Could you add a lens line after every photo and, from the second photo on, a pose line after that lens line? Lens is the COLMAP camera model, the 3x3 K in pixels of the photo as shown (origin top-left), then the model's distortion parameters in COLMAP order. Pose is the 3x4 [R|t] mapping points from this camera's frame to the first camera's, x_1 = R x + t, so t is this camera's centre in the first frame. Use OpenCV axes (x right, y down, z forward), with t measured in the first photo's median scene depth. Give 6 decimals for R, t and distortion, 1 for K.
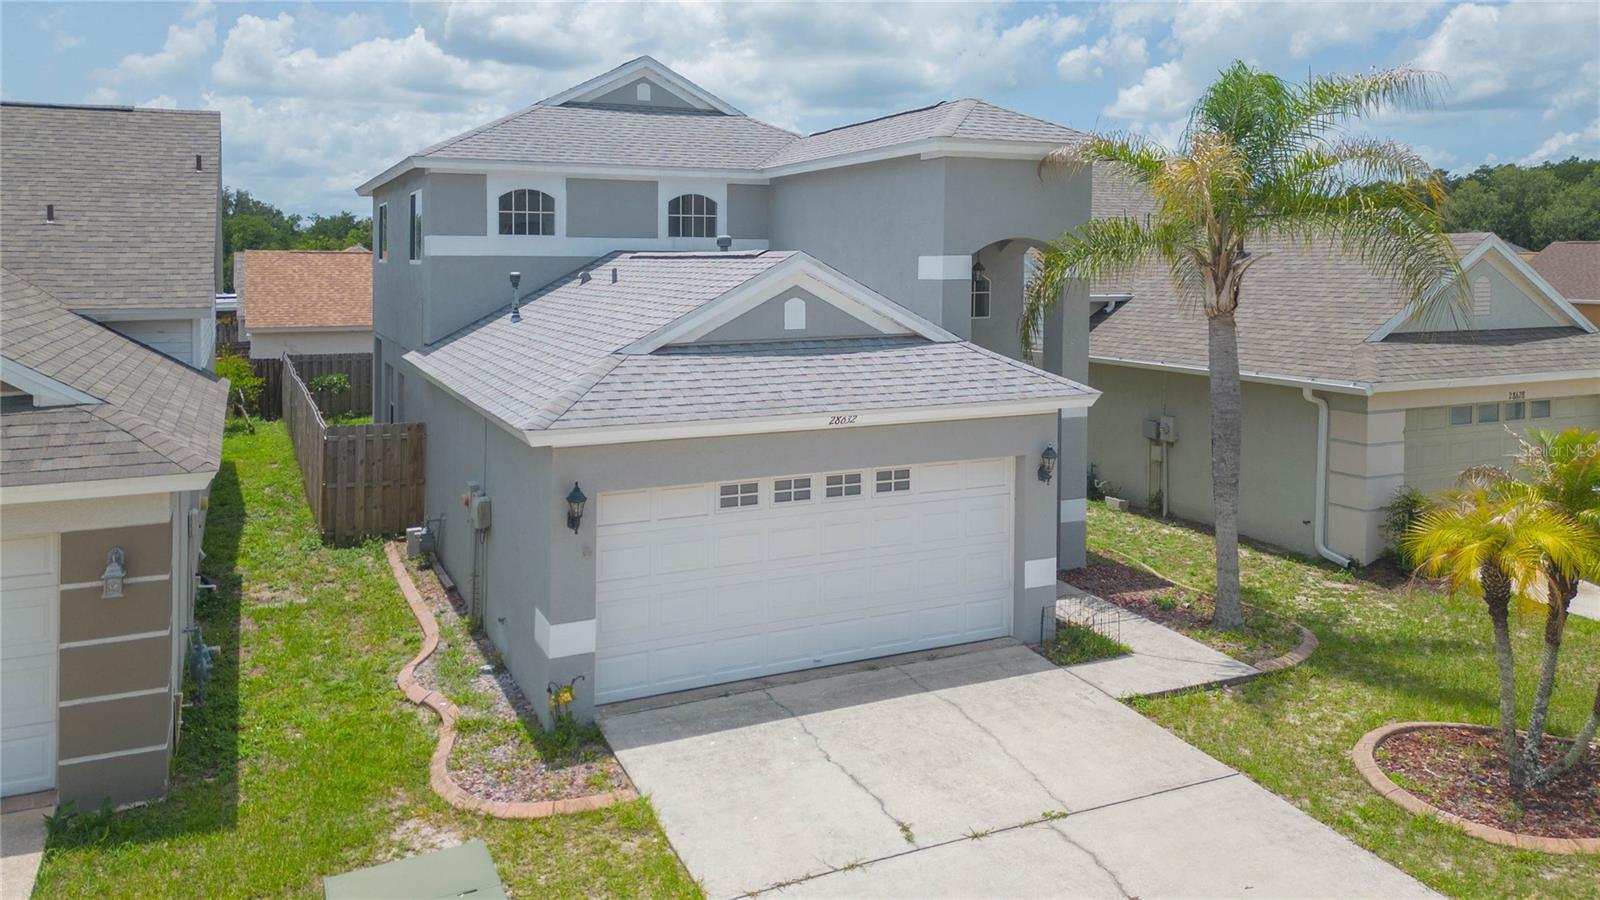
lens RADIAL K [[1128.8, 0, 800.1], [0, 1128.8, 430.2], [0, 0, 1]] dist [0.076786, -0.091795]
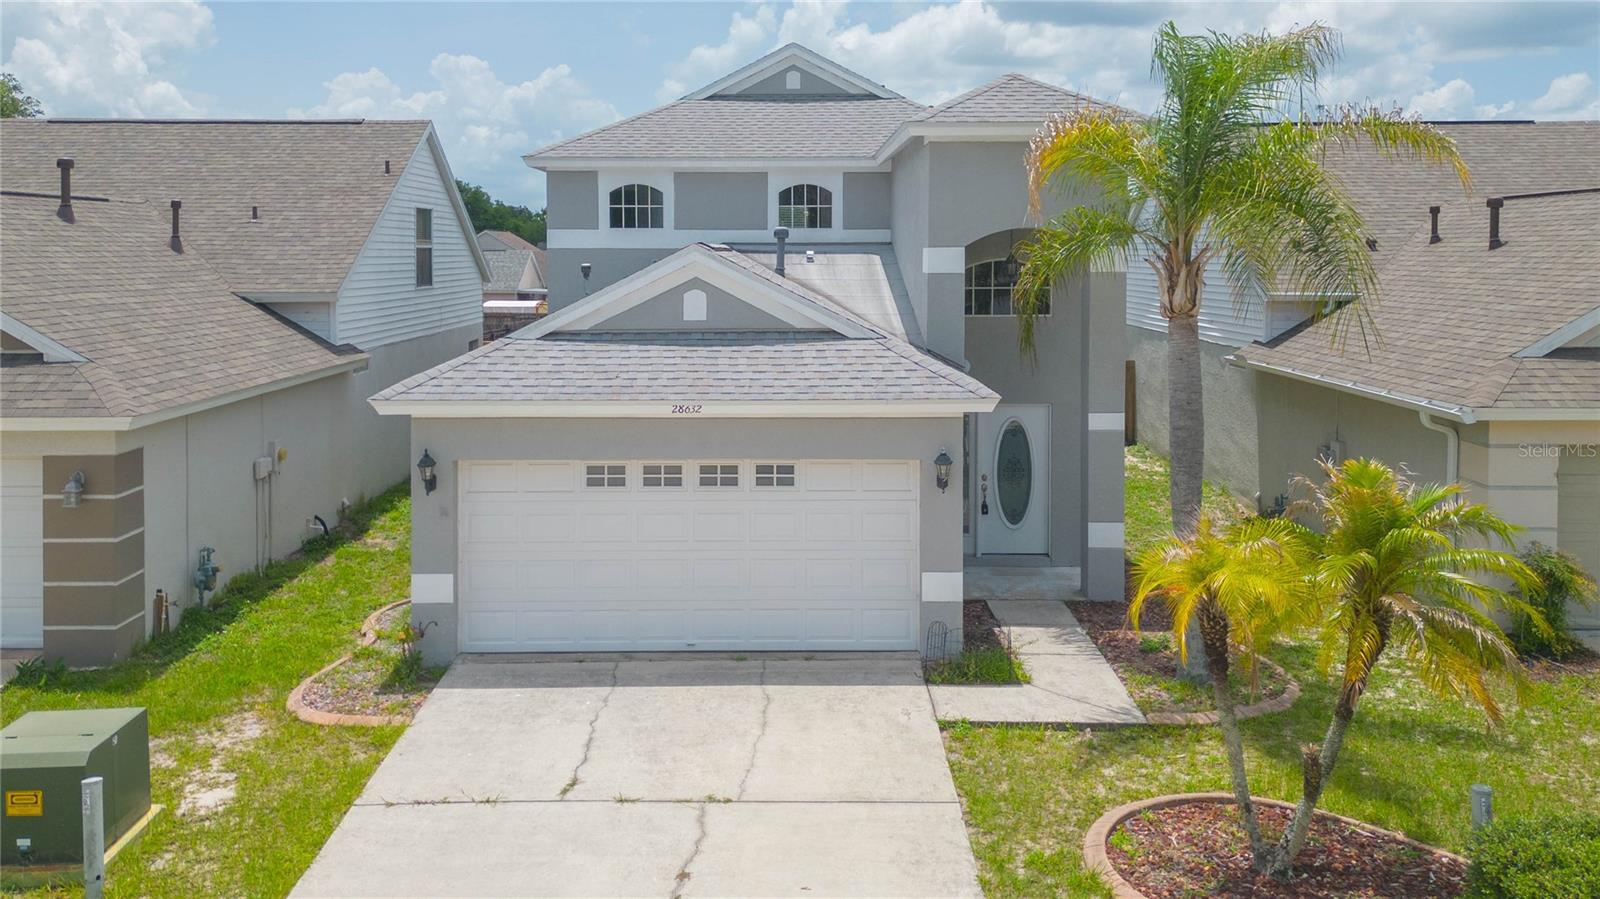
lens RADIAL K [[1292.7, 0, 816.5], [0, 1292.7, 451.0], [0, 0, 1]] dist [0.084254, -0.098865]
pose [[0.908521, 0.063446, -0.412995, 0.556973], [-0.061251, 0.997950, 0.018566, -0.000080], [0.413326, 0.008428, 0.910544, -0.017941]]
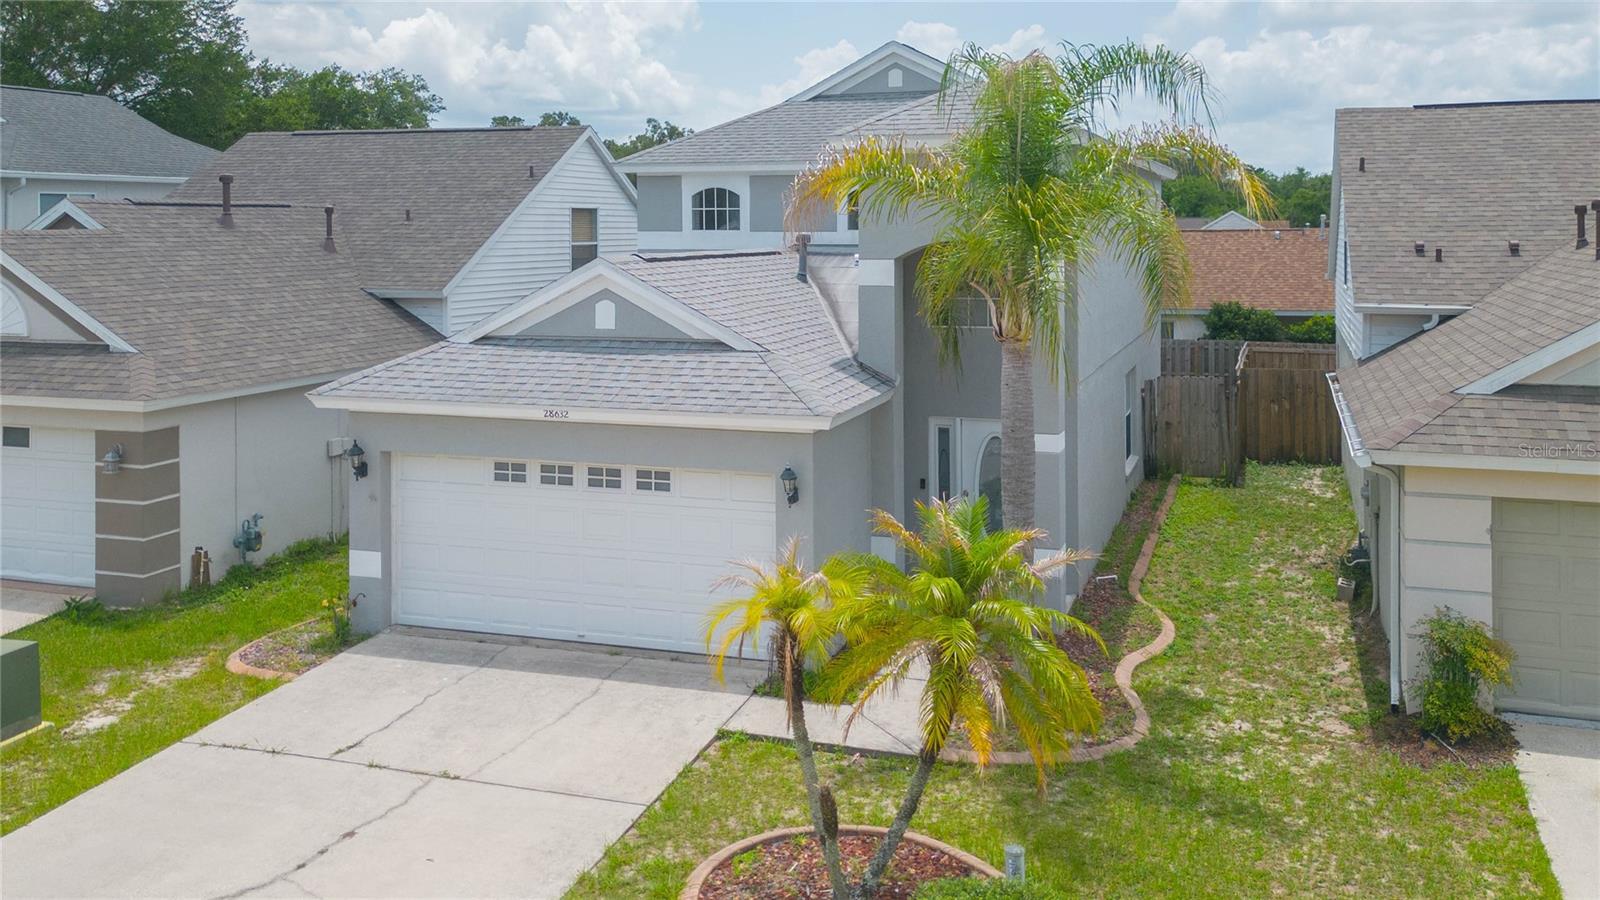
lens RADIAL K [[1390.6, 0, 857.9], [0, 1390.6, 423.2], [0, 0, 1]] dist [0.116469, -0.214194]
pose [[0.727973, 0.096988, -0.678711, 1.031827], [-0.099793, 0.994390, 0.035063, -0.067673], [0.678304, 0.042206, 0.733568, 0.180229]]
